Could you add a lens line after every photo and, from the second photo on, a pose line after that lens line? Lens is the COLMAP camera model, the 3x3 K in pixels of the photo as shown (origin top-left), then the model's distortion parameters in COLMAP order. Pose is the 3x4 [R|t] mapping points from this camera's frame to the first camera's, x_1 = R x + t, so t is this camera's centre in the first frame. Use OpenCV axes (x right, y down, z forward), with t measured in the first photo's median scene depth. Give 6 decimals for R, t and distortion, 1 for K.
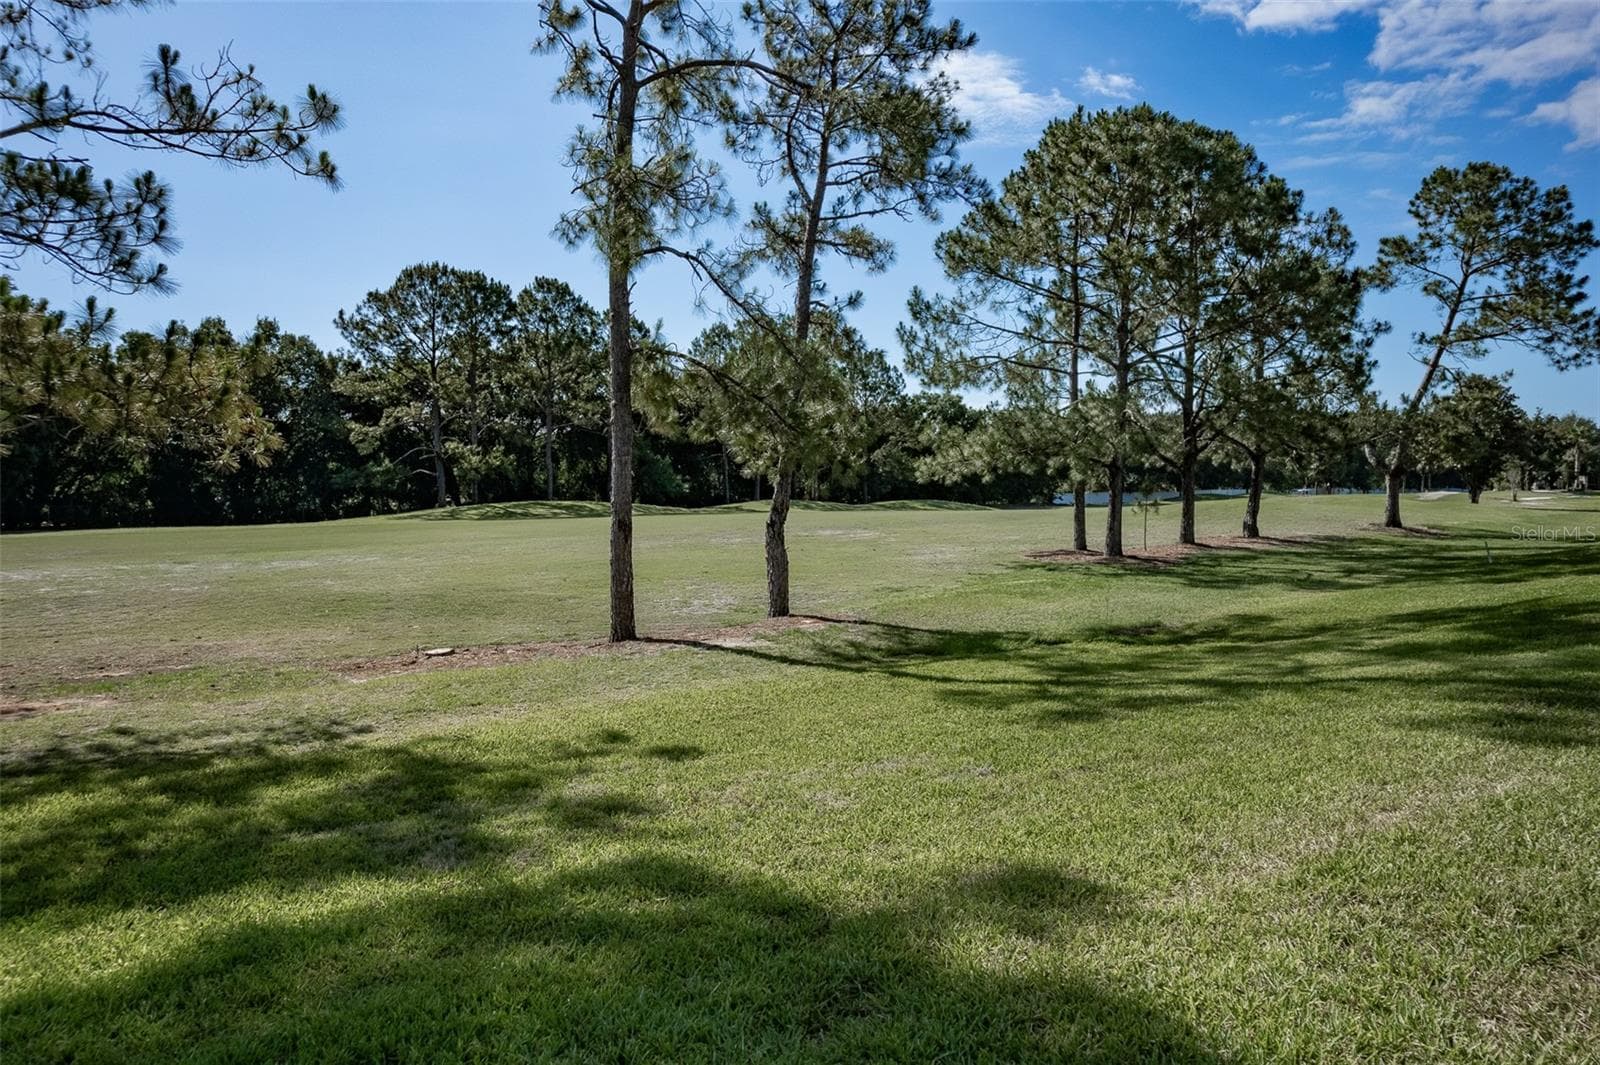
lens RADIAL K [[1022.3, 0, 804.6], [0, 1022.3, 527.1], [0, 0, 1]] dist [-0.088417, 0.077697]
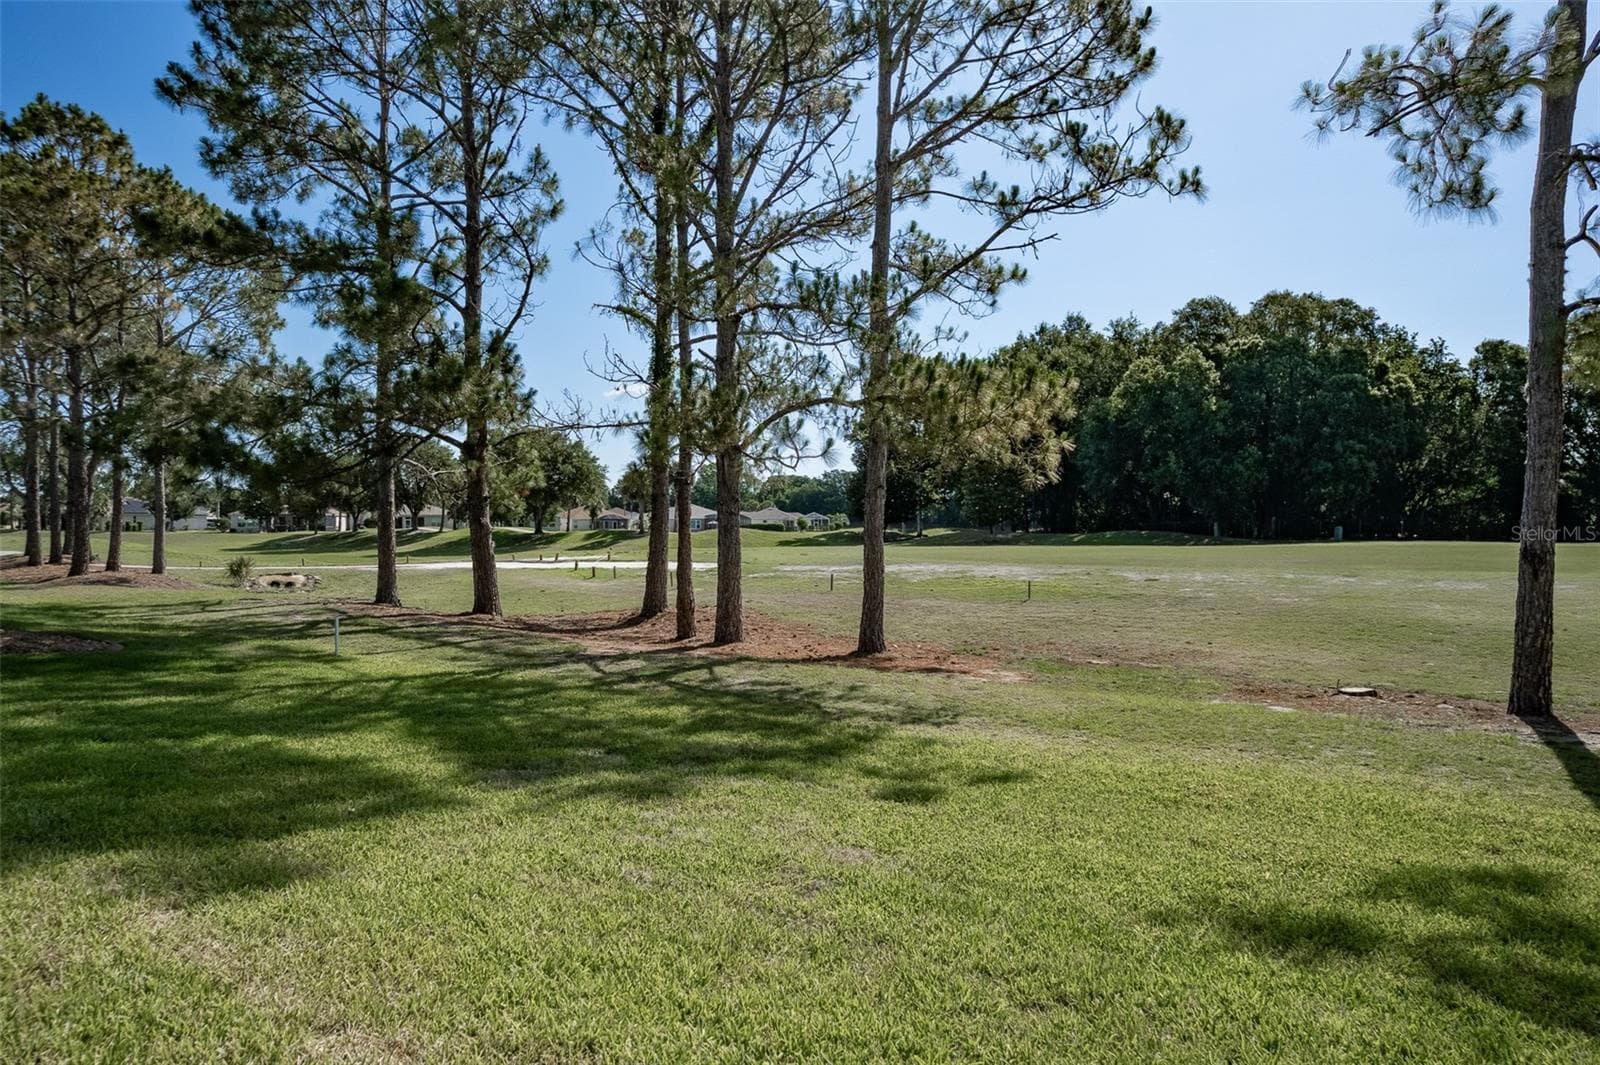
lens RADIAL K [[1022.3, 0, 804.6], [0, 1022.3, 527.1], [0, 0, 1]] dist [-0.088417, 0.077697]
pose [[0.291338, 0.021398, -0.956381, 0.125417], [-0.031894, 0.999411, 0.012645, -0.004900], [0.956089, 0.026819, 0.291848, 0.114346]]
